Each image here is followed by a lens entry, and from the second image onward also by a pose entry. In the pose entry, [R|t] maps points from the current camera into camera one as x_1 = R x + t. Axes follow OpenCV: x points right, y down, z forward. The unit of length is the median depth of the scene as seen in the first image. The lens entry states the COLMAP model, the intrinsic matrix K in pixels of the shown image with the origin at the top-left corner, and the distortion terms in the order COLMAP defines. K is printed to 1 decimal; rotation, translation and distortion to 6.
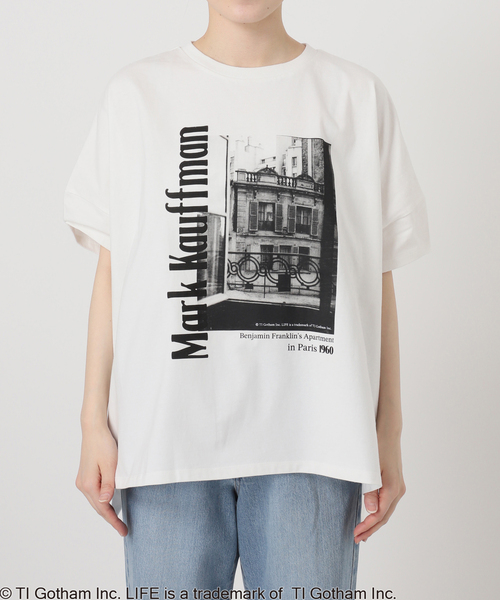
lens RADIAL K [[1115.8, 0, 250.0], [0, 1115.8, 300.0], [0, 0, 1]] dist [-0.292091, -0.272898]
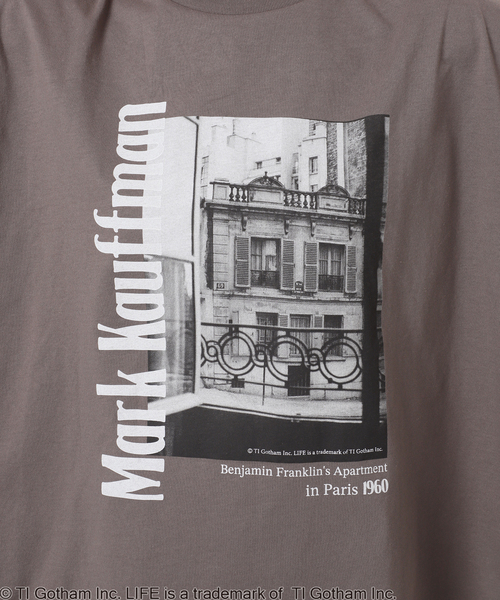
lens RADIAL K [[1258.1, 0, 250.0], [0, 1258.1, 300.0], [0, 0, 1]] dist [0.366022, 0.001571]
pose [[0.999861, -0.016008, -0.004708, 0.009503], [0.015852, 0.999379, -0.031456, -0.035302], [0.005208, 0.031377, 0.999494, 0.357324]]
